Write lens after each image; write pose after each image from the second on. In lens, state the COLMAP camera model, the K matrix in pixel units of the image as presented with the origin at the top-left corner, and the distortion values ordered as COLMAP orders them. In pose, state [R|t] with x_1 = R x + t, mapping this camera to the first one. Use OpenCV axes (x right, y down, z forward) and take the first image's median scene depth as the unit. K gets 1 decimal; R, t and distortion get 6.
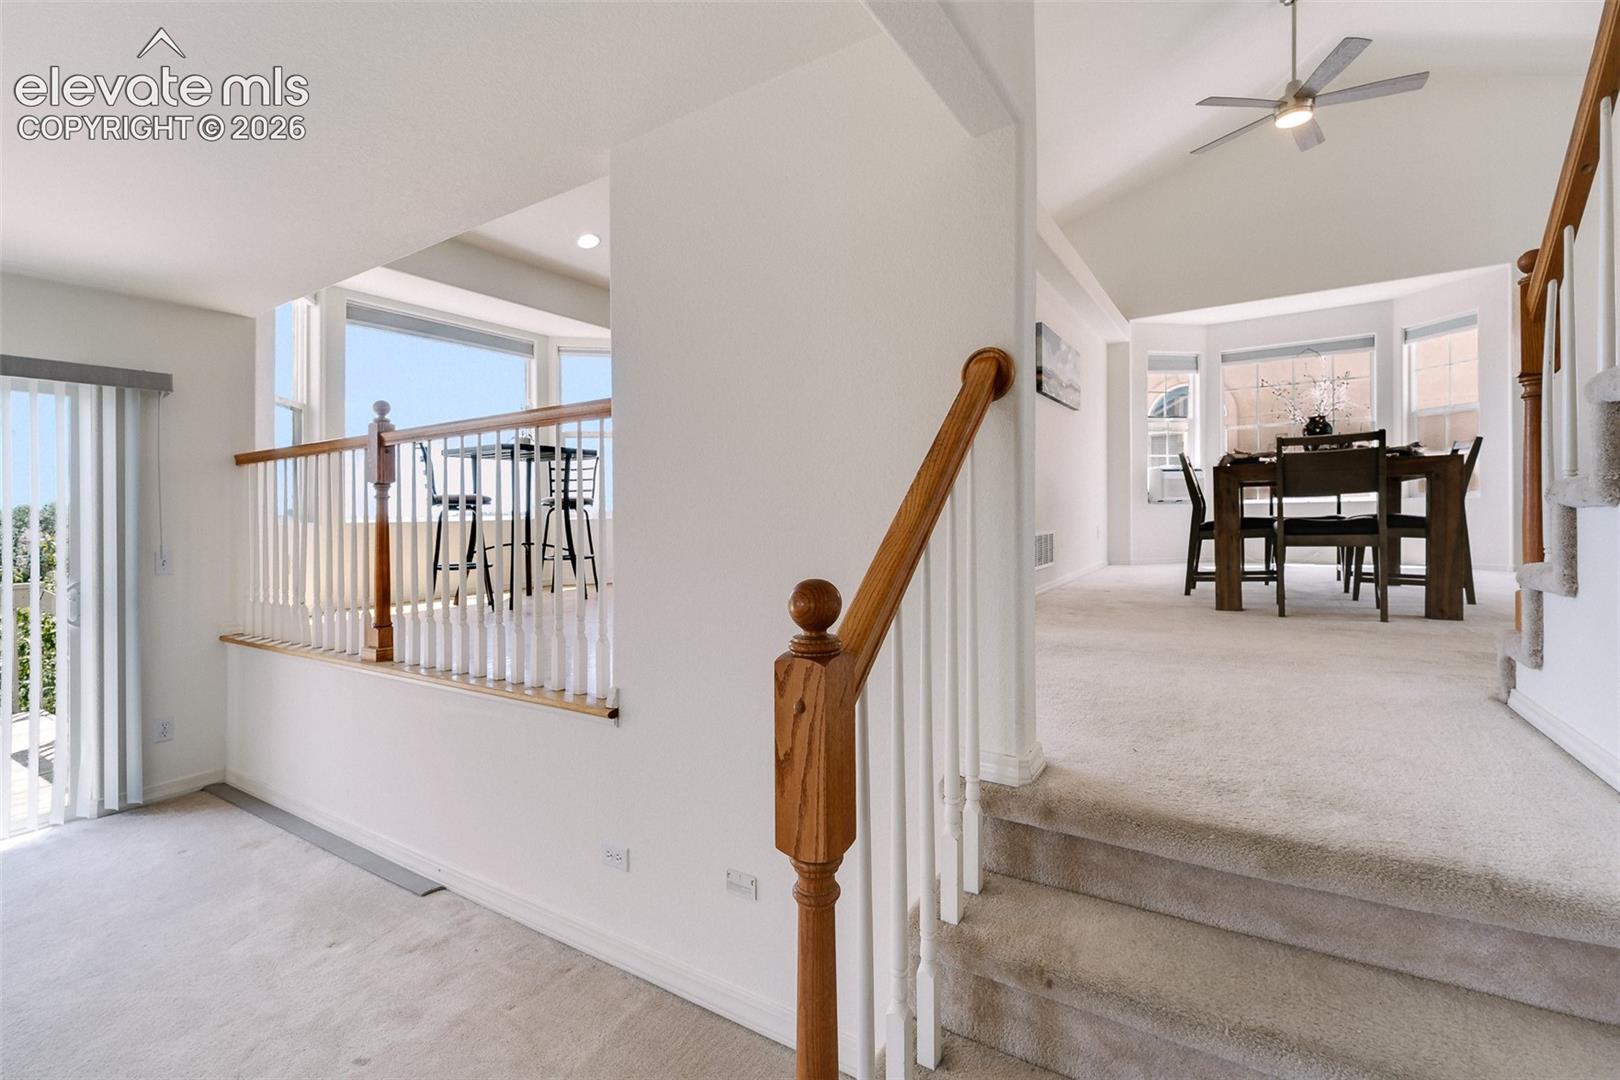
lens RADIAL K [[708.7, 0, 808.8], [0, 708.7, 532.3], [0, 0, 1]] dist [0.032485, -0.019585]
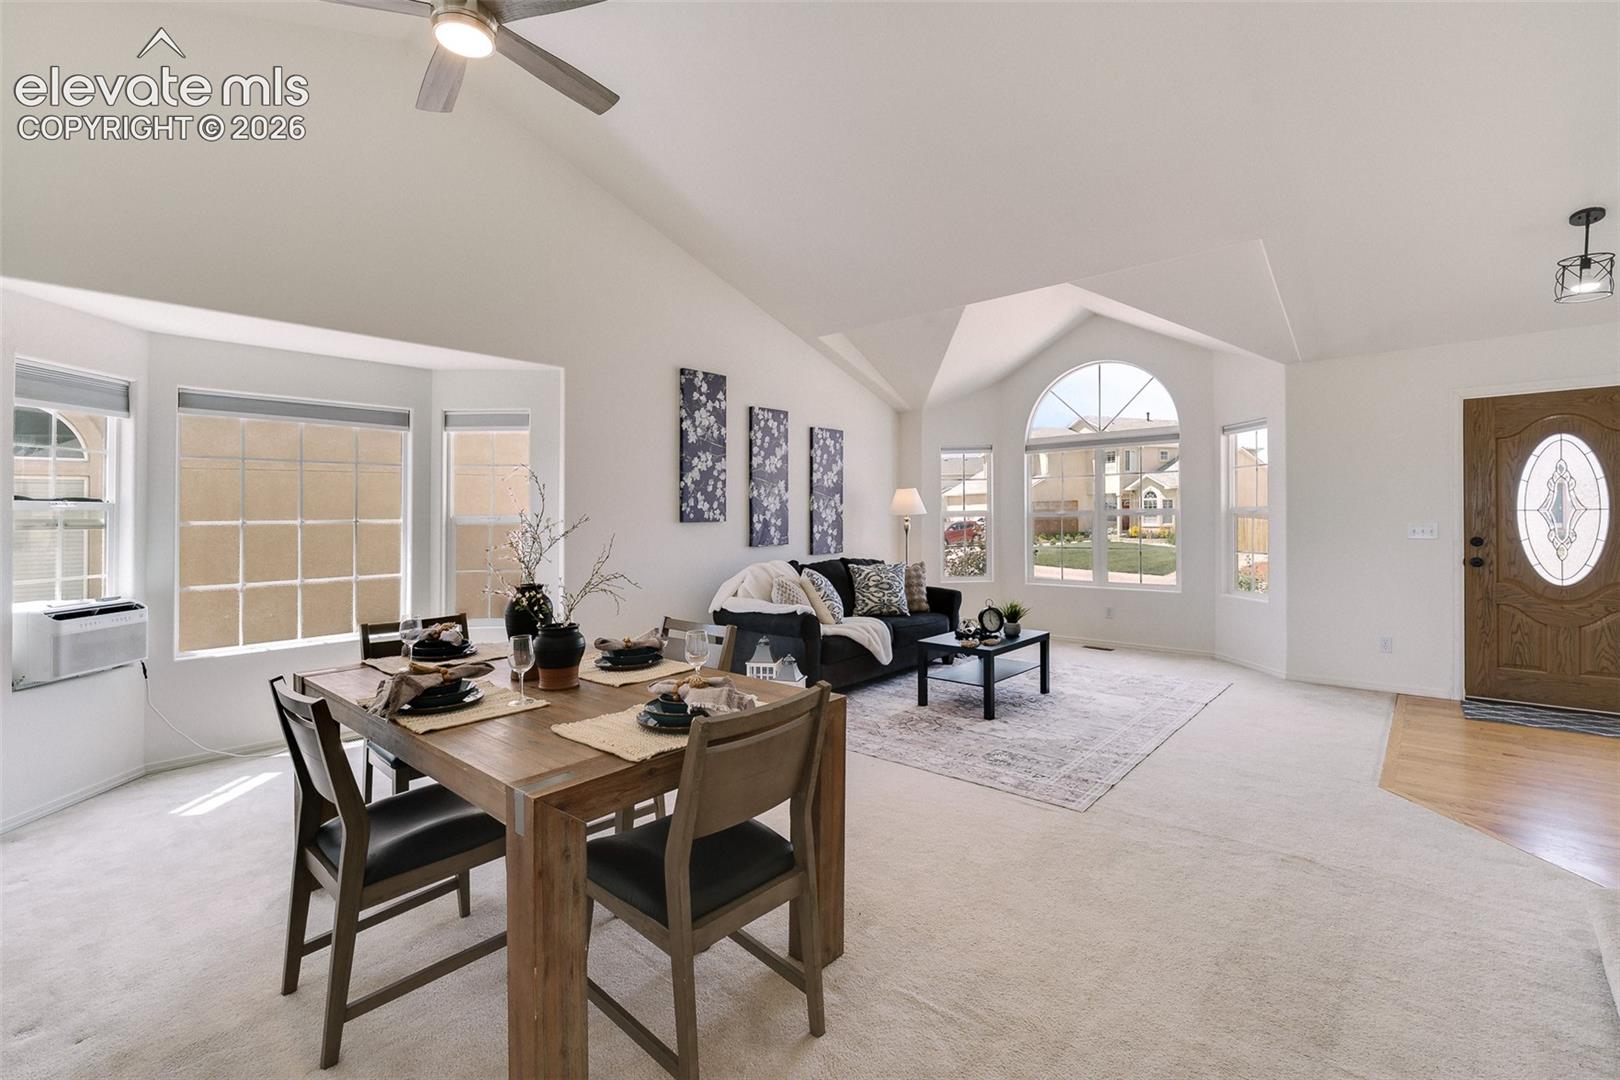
lens RADIAL K [[703.8, 0, 803.7], [0, 703.8, 520.4], [0, 0, 1]] dist [-0.000614, -0.000421]
pose [[0.175674, 0.011352, 0.984383, 0.141157], [0.033572, 0.999283, -0.017515, -0.136854], [-0.983876, 0.036124, 0.175167, 0.479019]]
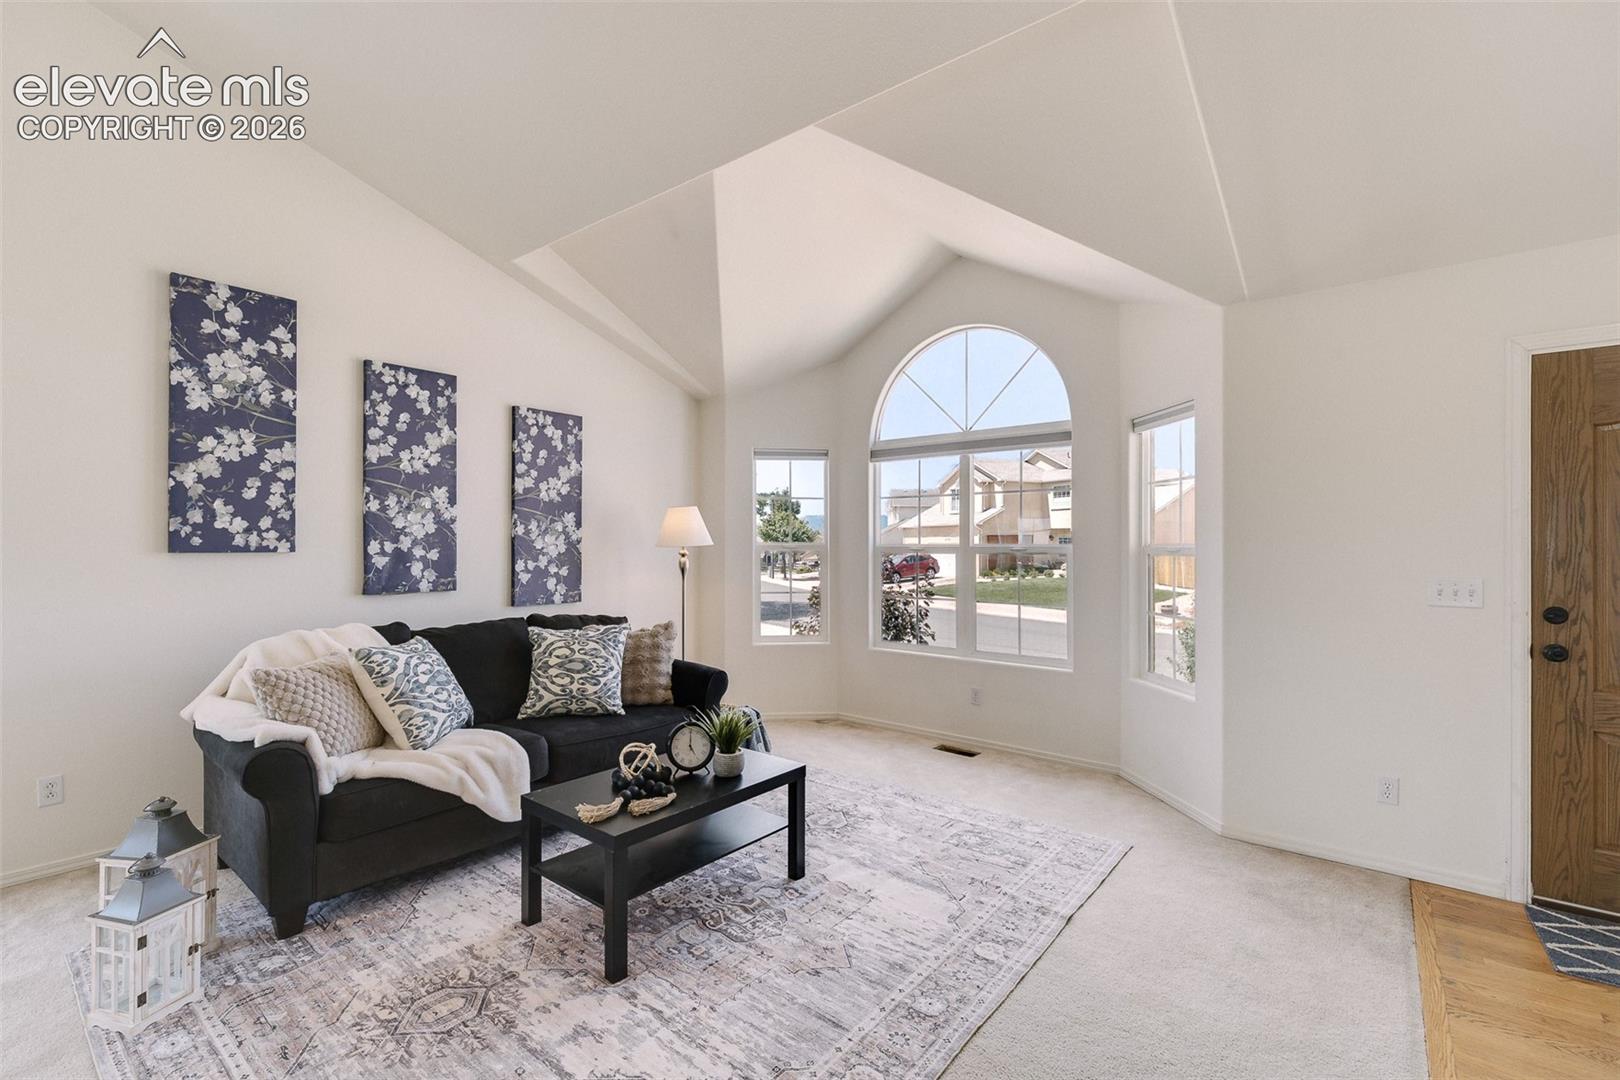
lens RADIAL K [[702.8, 0, 819.7], [0, 702.8, 531.0], [0, 0, 1]] dist [0.000770, -0.007136]
pose [[0.112798, 0.041909, 0.992734, 0.550625], [0.016420, 0.998895, -0.044035, -0.140996], [-0.993482, 0.021268, 0.111985, 0.284039]]
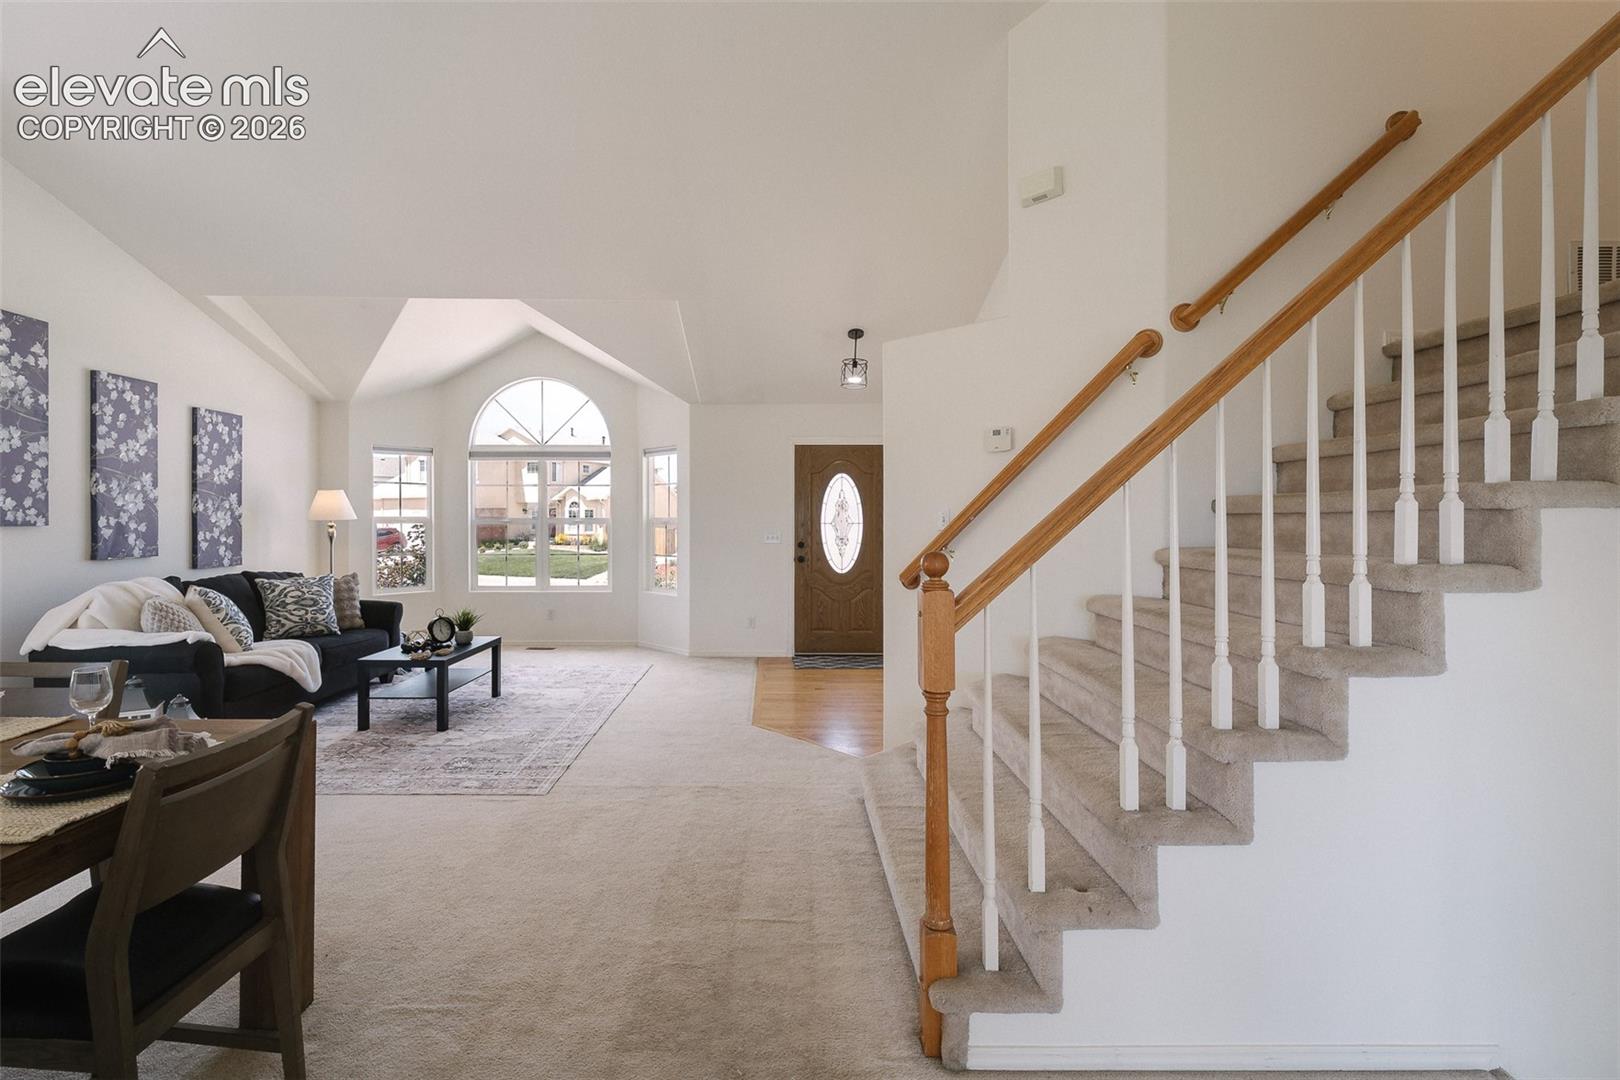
lens RADIAL K [[707.9, 0, 763.5], [0, 707.9, 540.4], [0, 0, 1]] dist [-0.002770, 0.000631]
pose [[-0.519072, -0.004821, 0.854717, 0.114347], [0.028947, 0.999311, 0.023216, -0.137163], [-0.854240, 0.036792, -0.518575, 0.511606]]
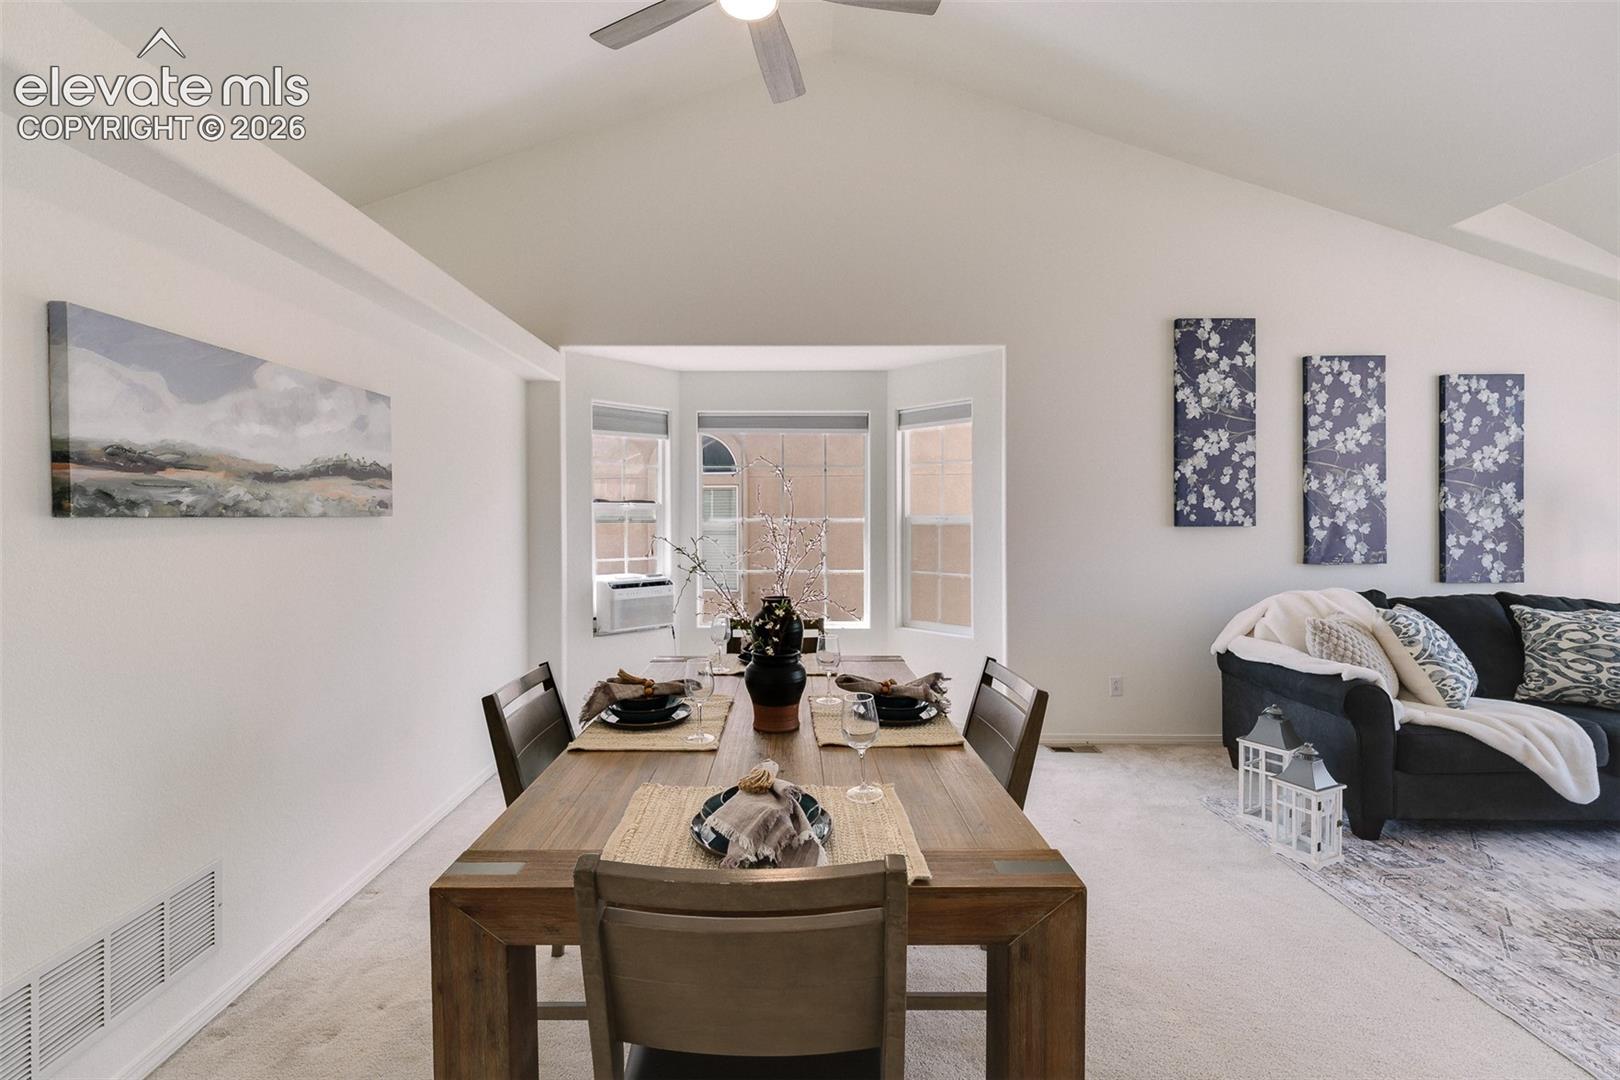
lens RADIAL K [[707.2, 0, 781.4], [0, 707.2, 513.4], [0, 0, 1]] dist [-0.002167, 0.000078]
pose [[0.854522, 0.023621, 0.518878, 0.323572], [-0.003138, 0.999182, -0.040319, -0.139092], [-0.519406, 0.032825, 0.853897, 0.412039]]
